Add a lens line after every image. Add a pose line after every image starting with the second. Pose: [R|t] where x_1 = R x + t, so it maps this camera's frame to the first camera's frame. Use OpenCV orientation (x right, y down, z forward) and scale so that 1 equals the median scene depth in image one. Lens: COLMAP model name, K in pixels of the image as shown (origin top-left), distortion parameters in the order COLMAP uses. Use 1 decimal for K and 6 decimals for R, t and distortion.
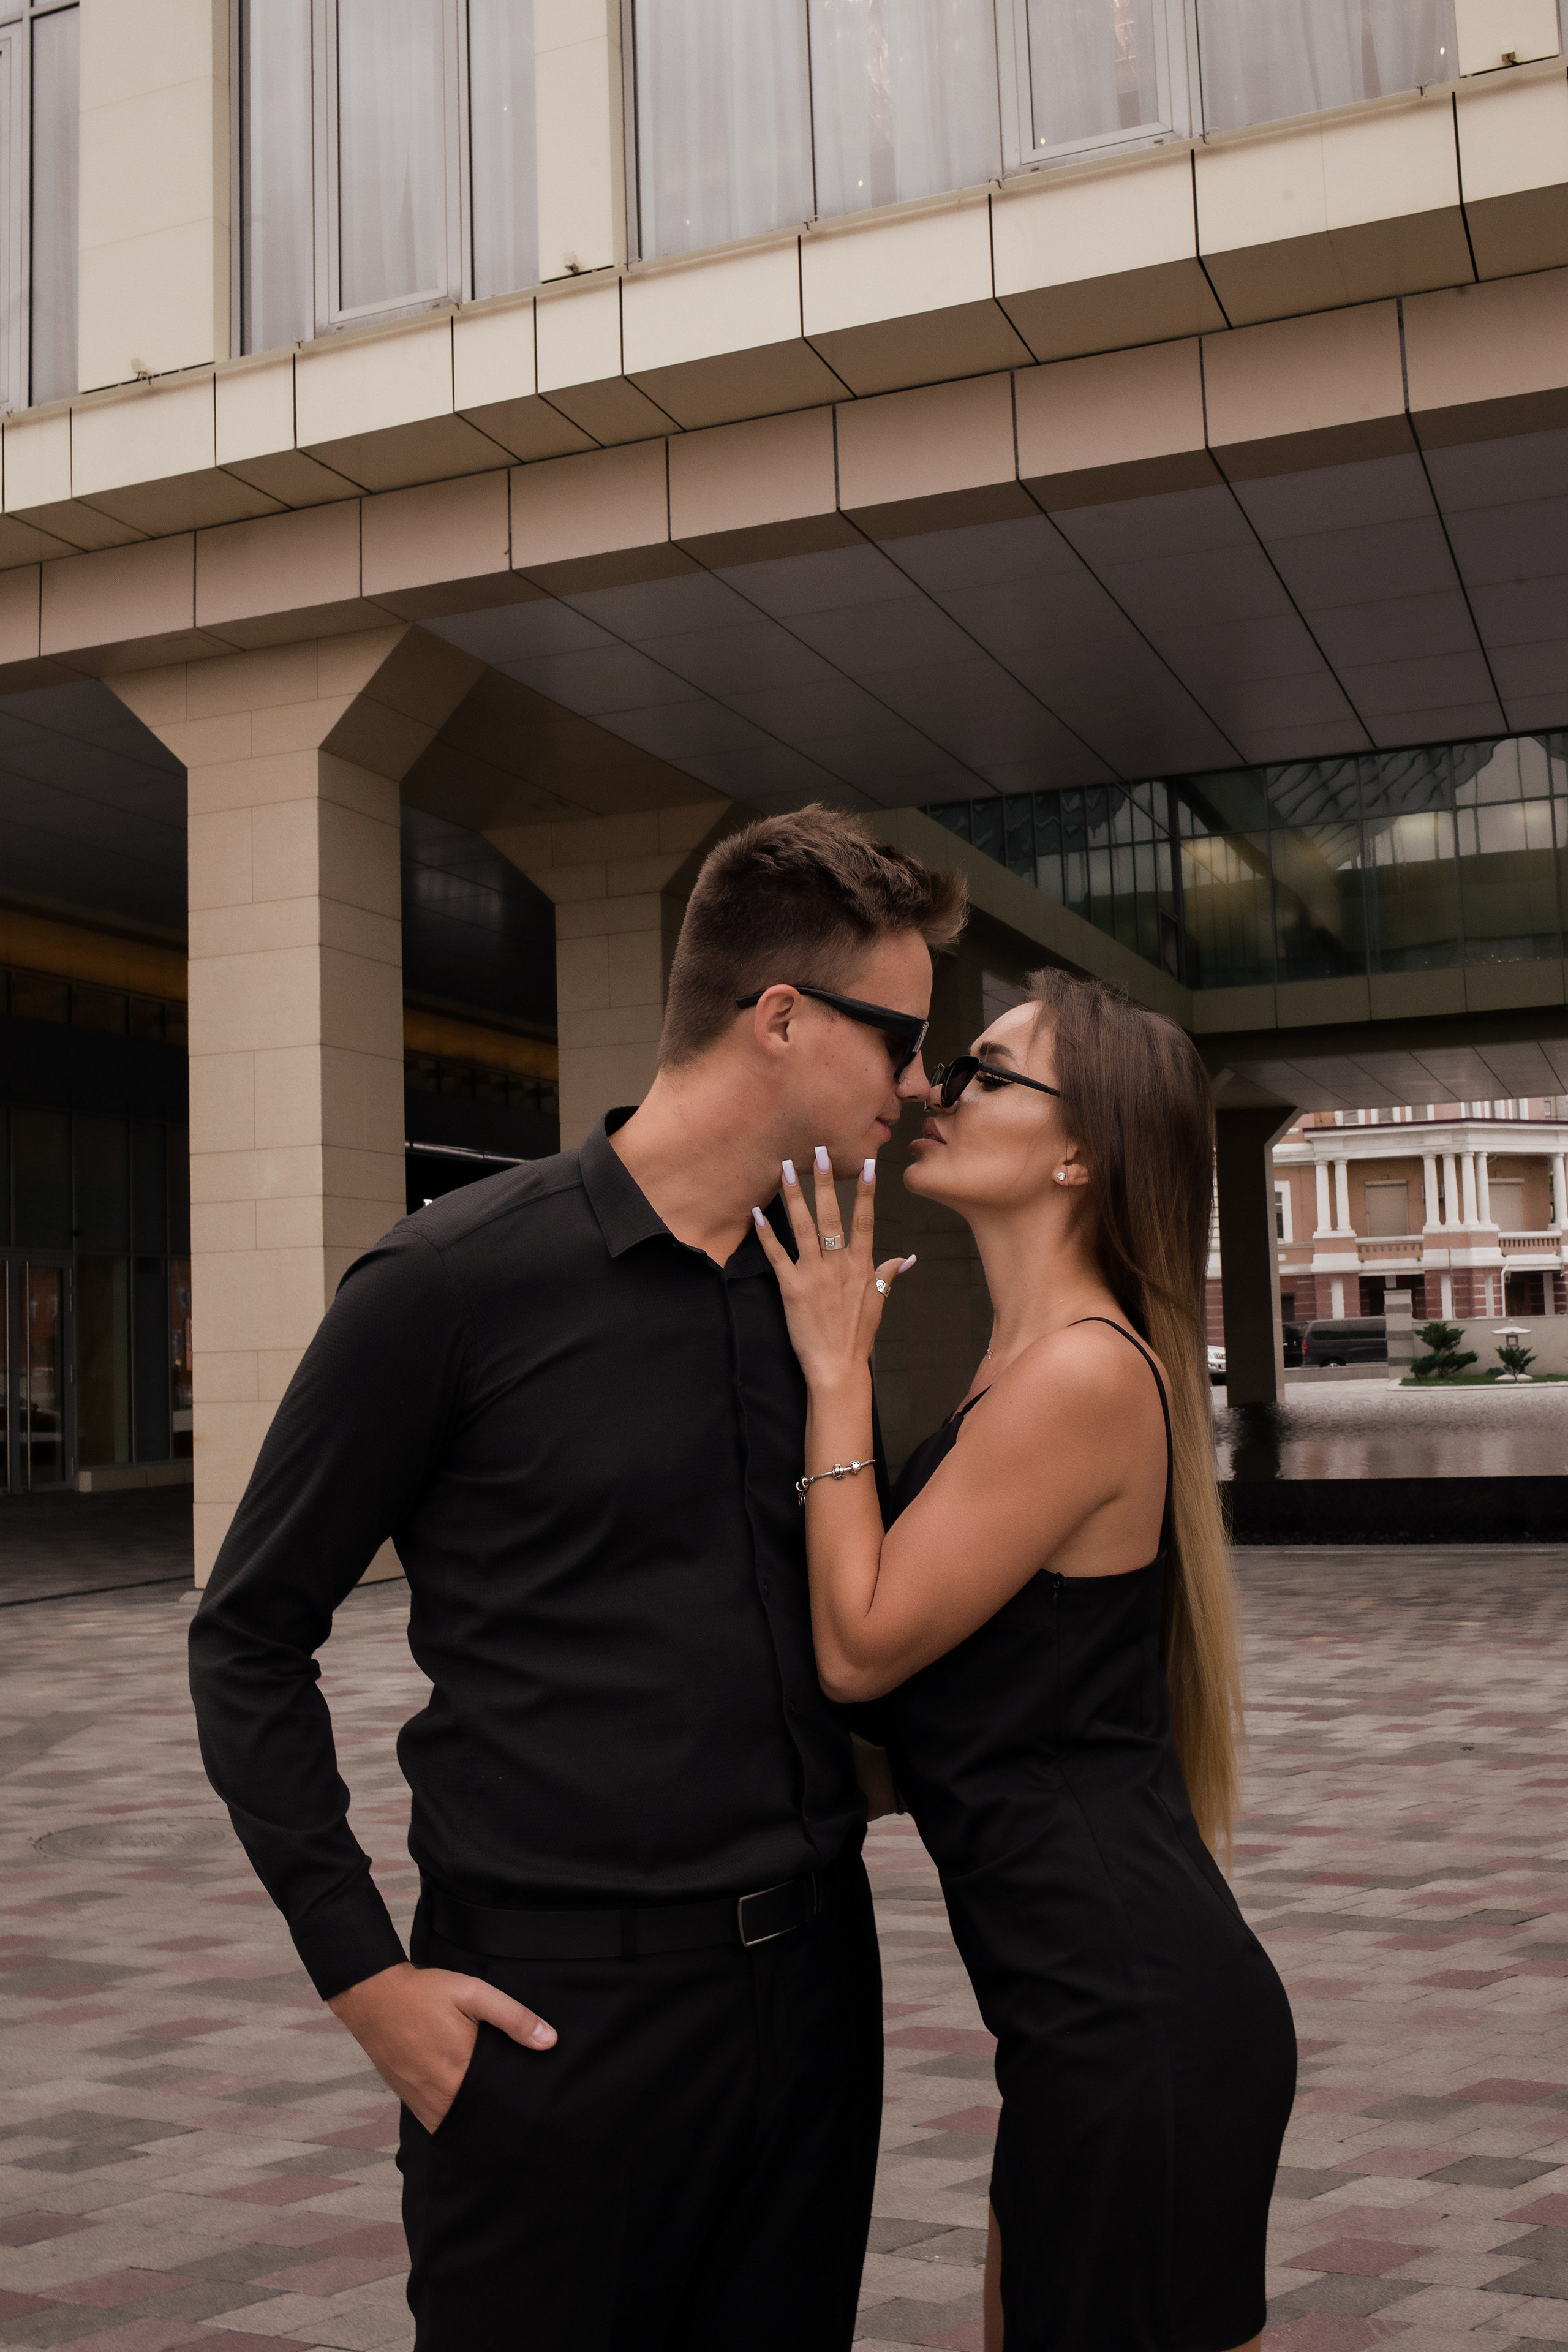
lens RADIAL K [[2368.6, 0, 746.7], [0, 2368.6, 1181.0], [0, 0, 1]] dist [-0.044124, 0.029368]
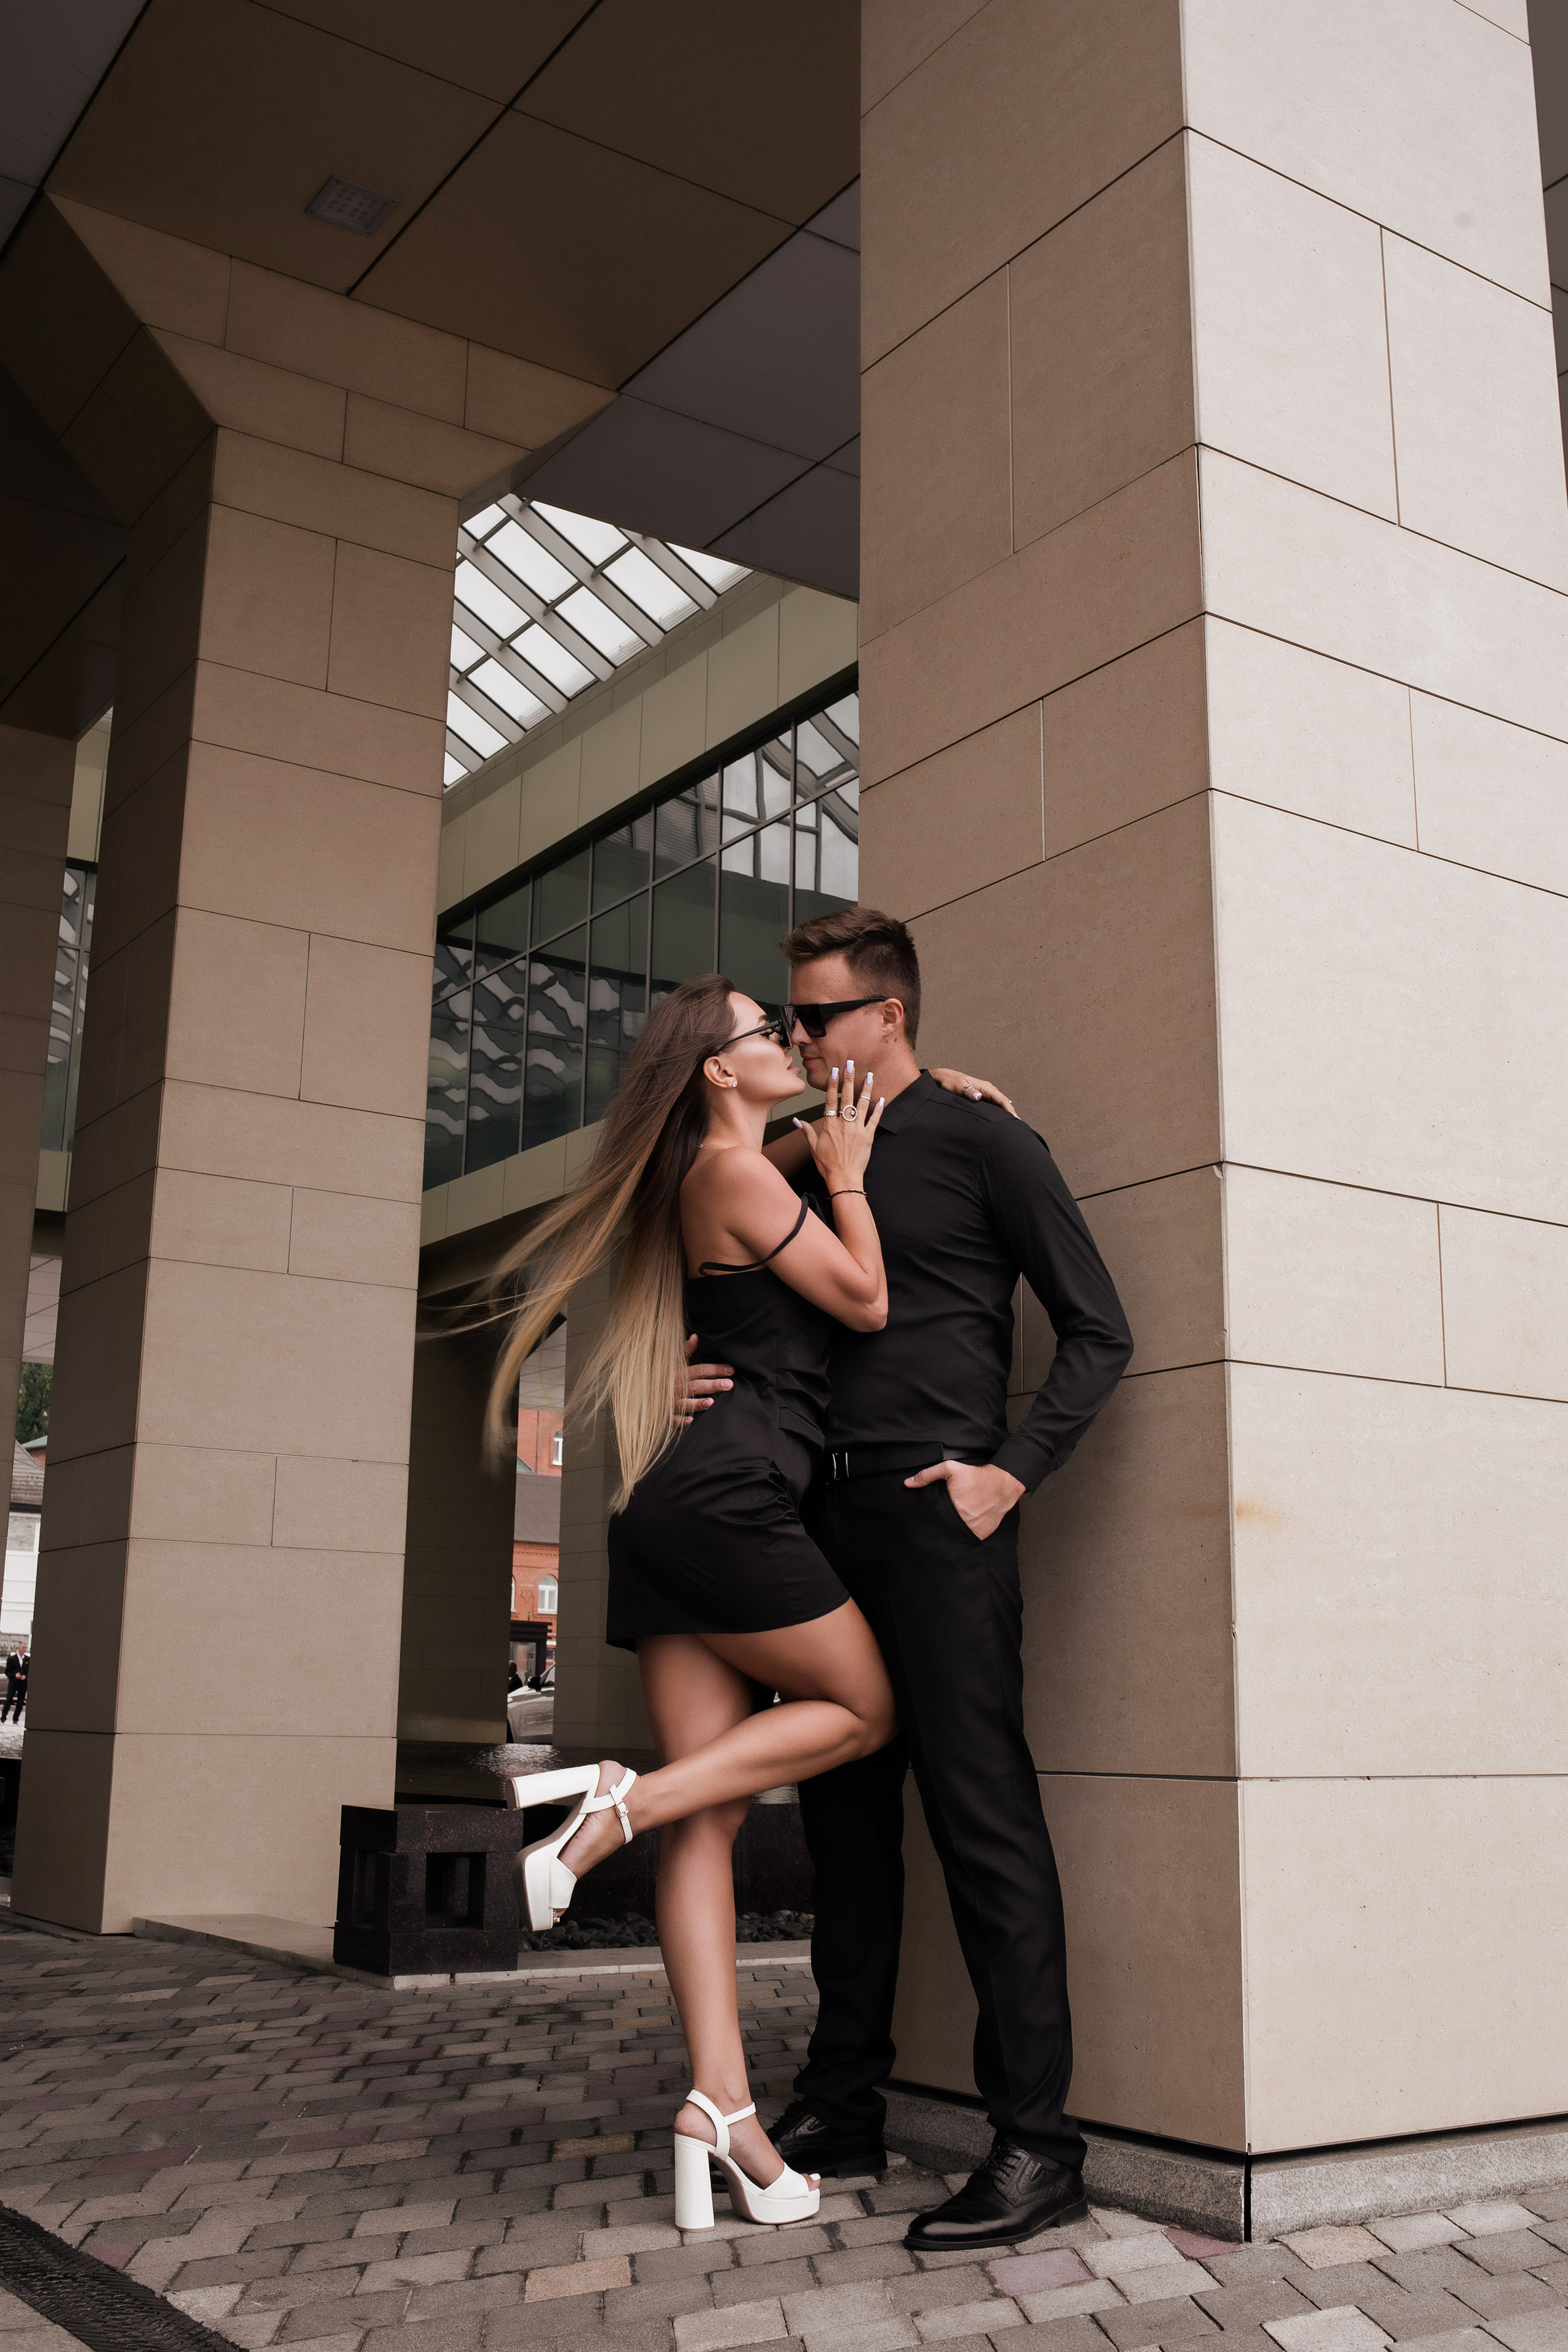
lens RADIAL K [[2368.6, 0, 746.7], [0, 2368.6, 1181.0], [0, 0, 1]] dist [-0.044124, 0.029368]
pose [[0.570319, 0.227115, 0.789402, -0.435590], [-0.099679, 0.973050, -0.207936, 0.128070], [-0.815353, 0.039903, 0.577588, 0.880925]]
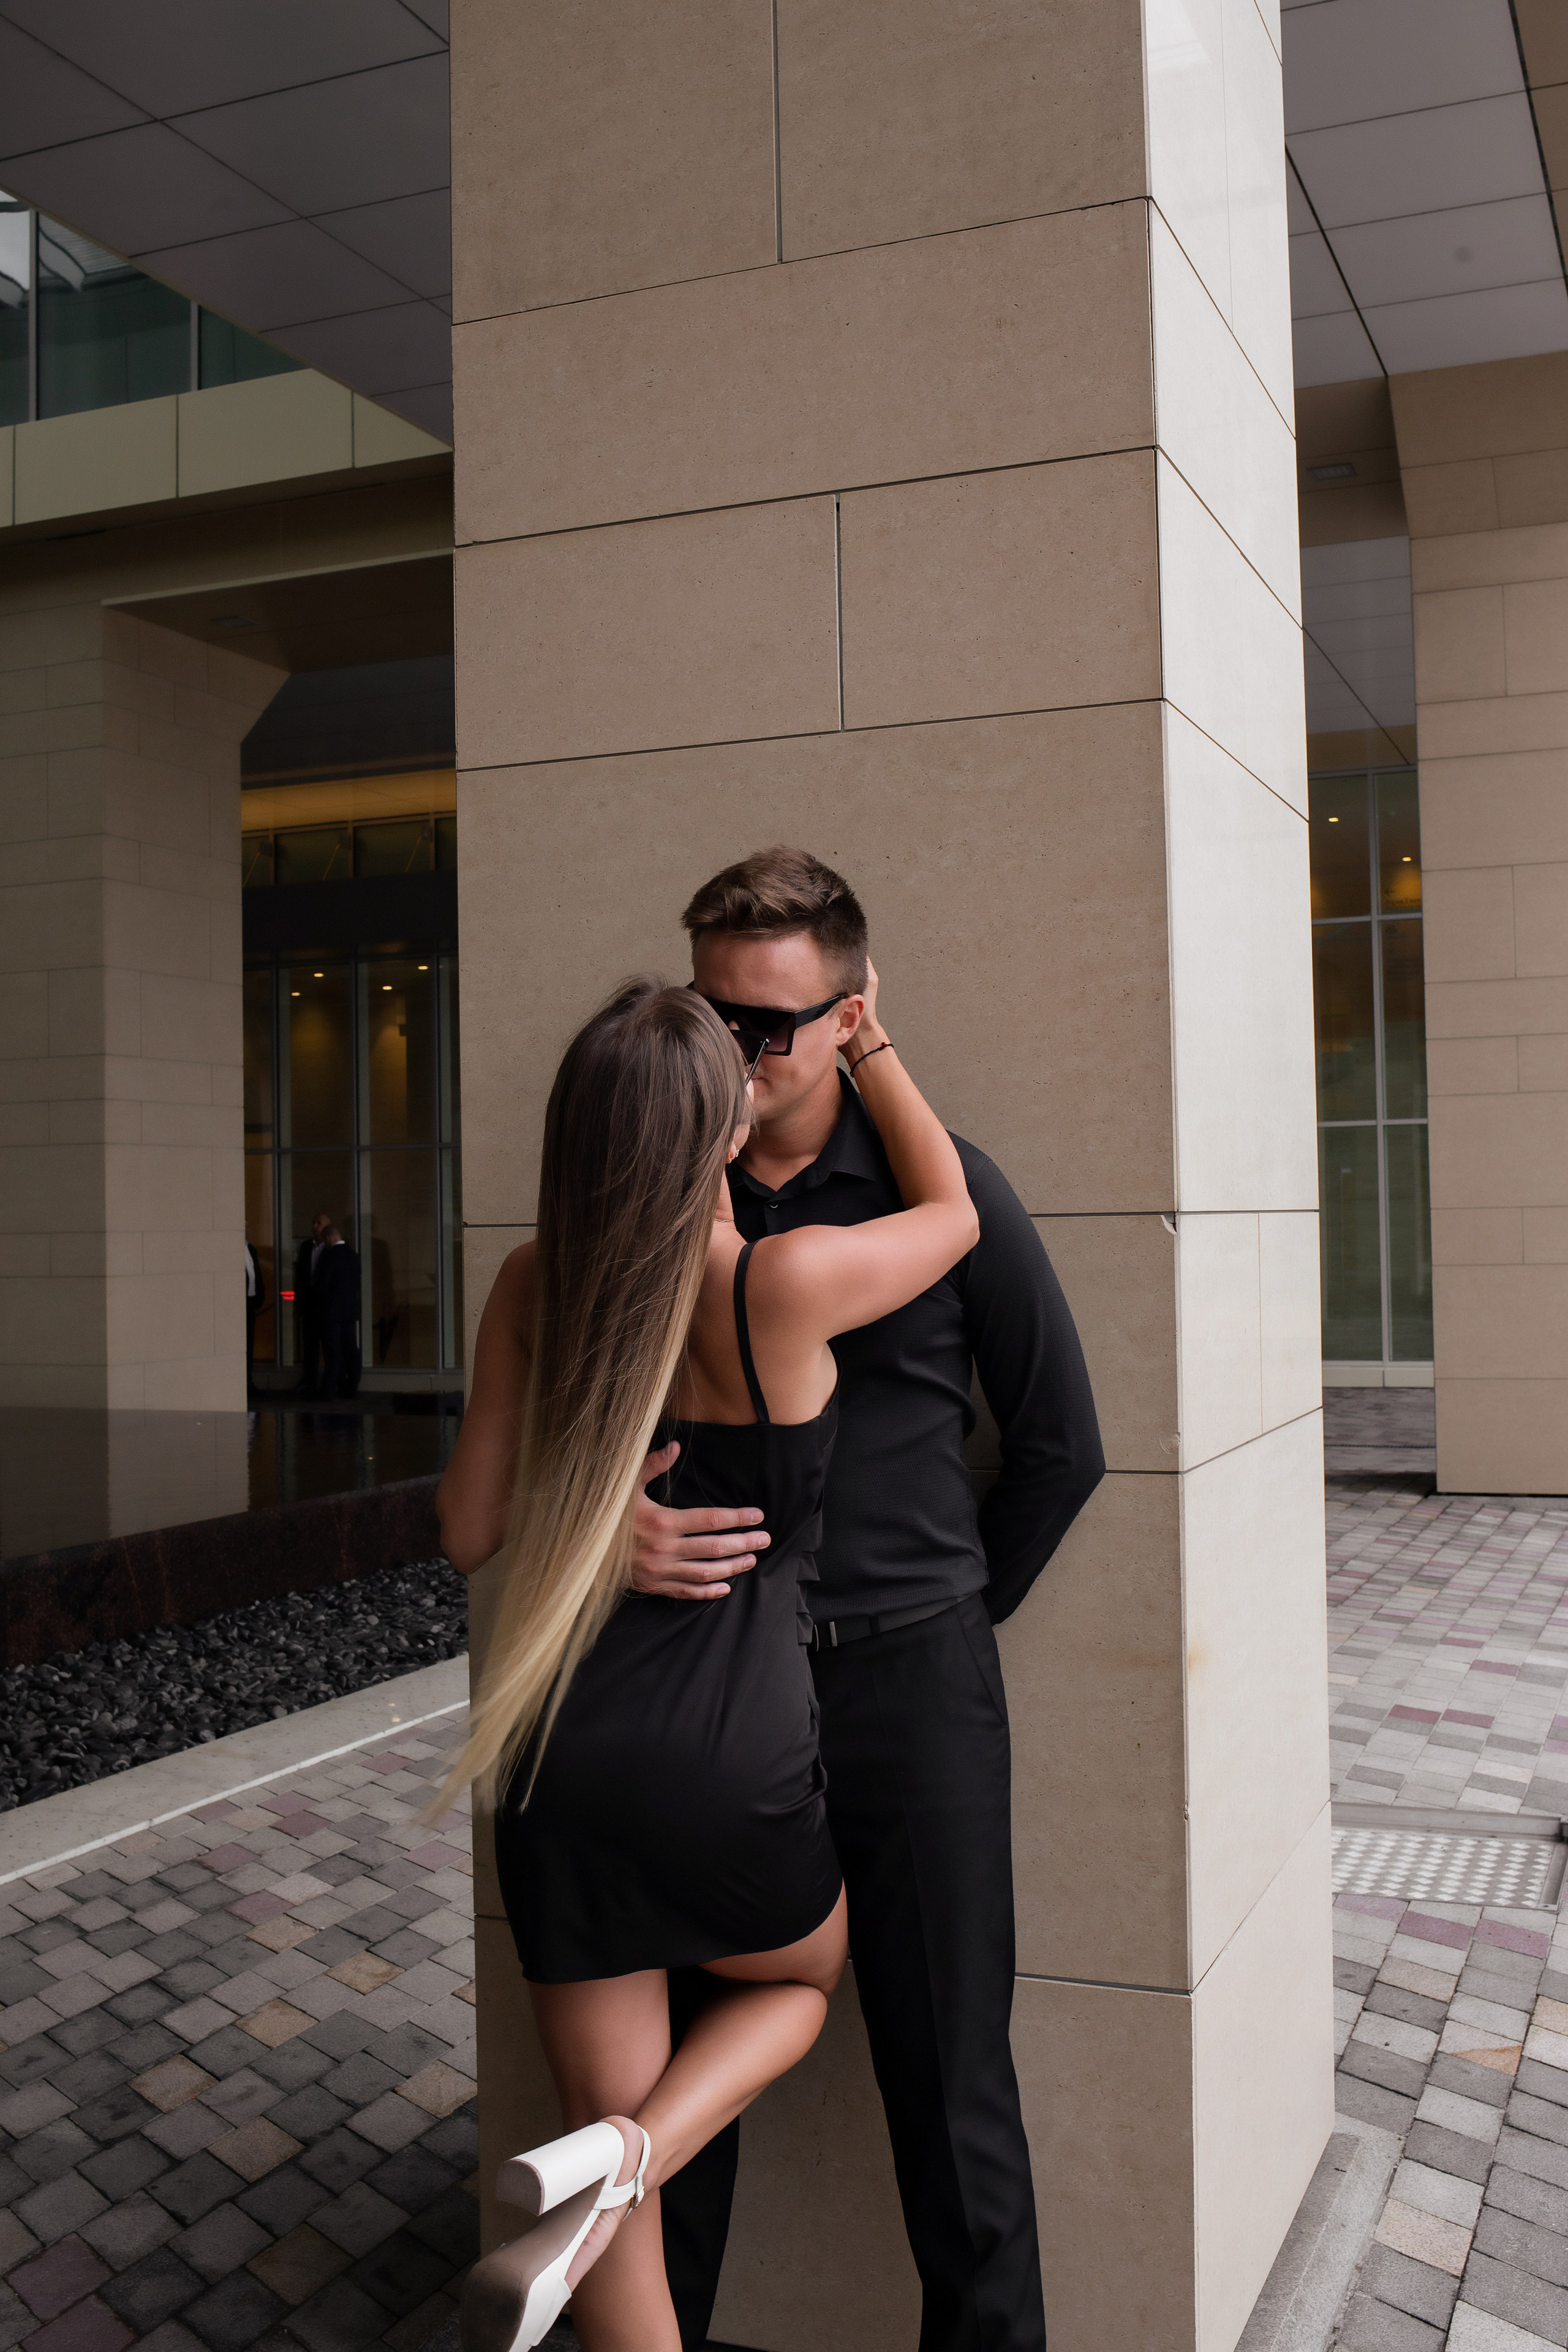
lens RADIAL K [[2263.3, 0, 784.0], [0, 2263.3, 1176.0], [0, 0, 1]] dist [-0.080826, 0.087011]
pose [[0.007237, 0.057387, 0.998326, -0.396317], [-0.057512, 0.996723, -0.056878, 0.081311], [-0.998319, -0.057004, 0.010514, 1.006644]]
